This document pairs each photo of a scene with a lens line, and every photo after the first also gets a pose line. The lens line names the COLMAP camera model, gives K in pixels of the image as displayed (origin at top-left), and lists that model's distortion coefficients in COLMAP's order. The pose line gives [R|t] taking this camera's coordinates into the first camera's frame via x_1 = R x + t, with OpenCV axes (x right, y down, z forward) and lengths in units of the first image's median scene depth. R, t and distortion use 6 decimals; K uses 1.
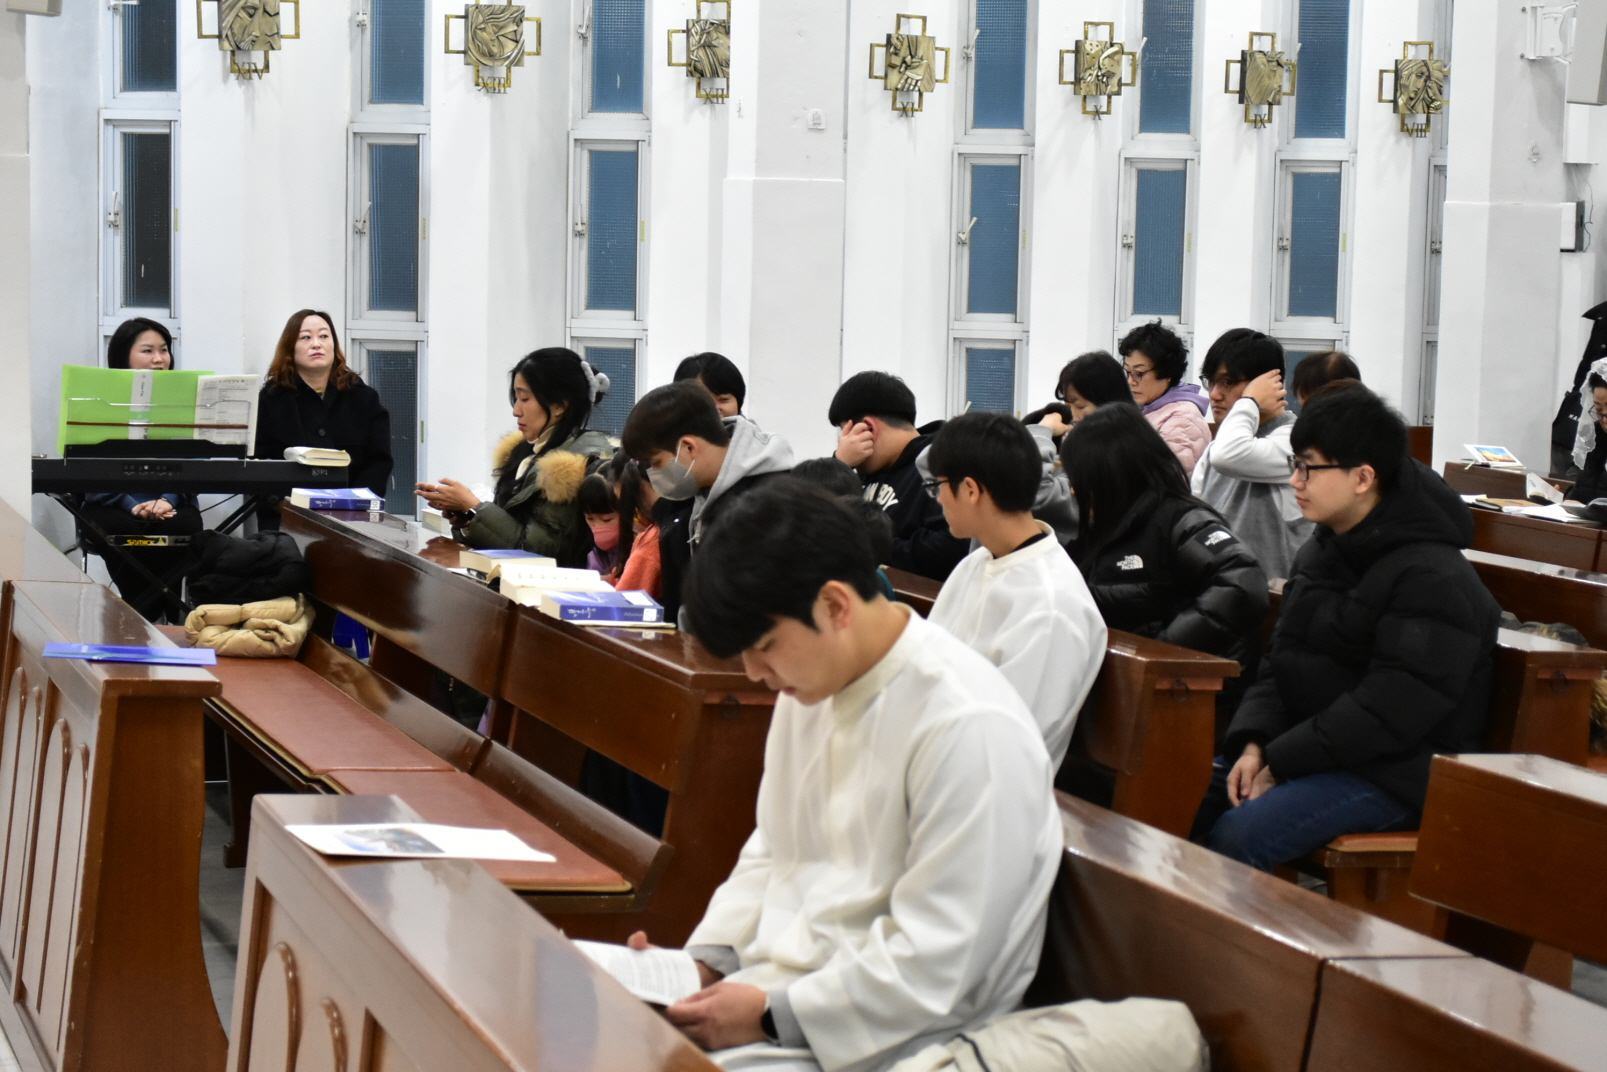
lens RADIAL K [[3261.9, 0, 804.4], [0, 3261.9, 611.0], [0, 0, 1]] dist [0.106656, -0.208745]
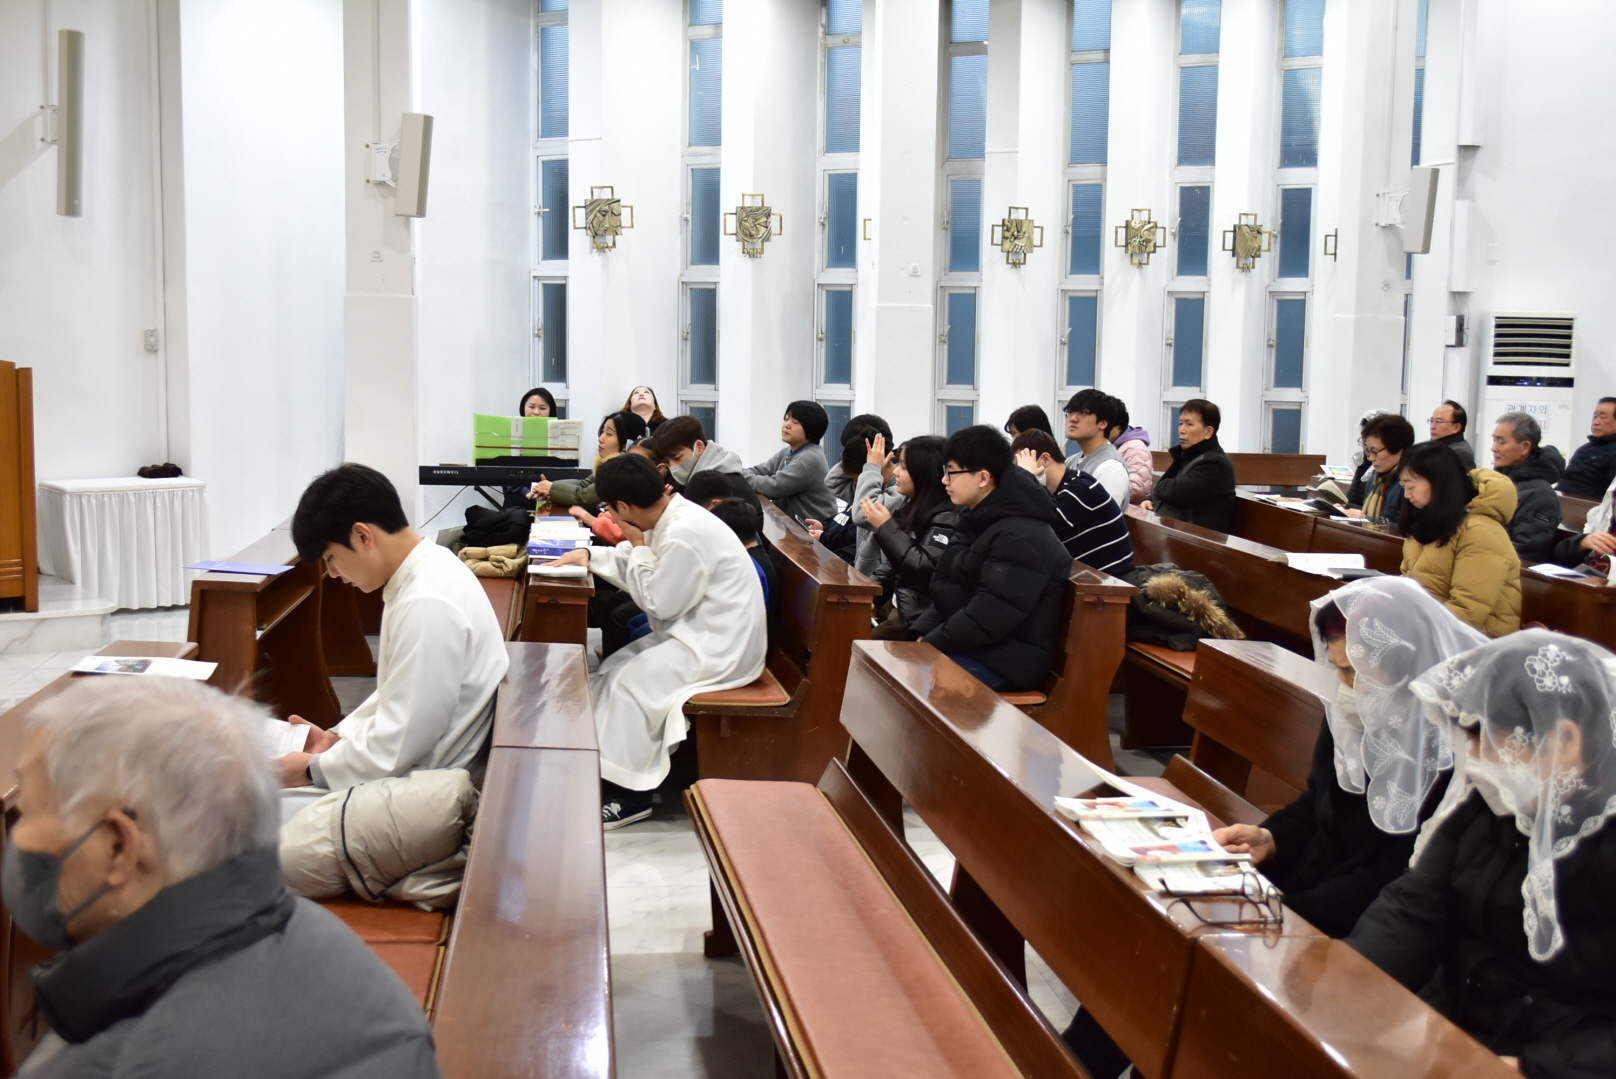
lens RADIAL K [[1940.5, 0, 774.3], [0, 1940.5, 536.0], [0, 0, 1]] dist [0.081287, 0.019331]
pose [[0.975715, 0.017016, -0.218384, 0.142619], [-0.020699, 0.999679, -0.014586, 0.002742], [0.218066, 0.018752, 0.975754, 0.008360]]
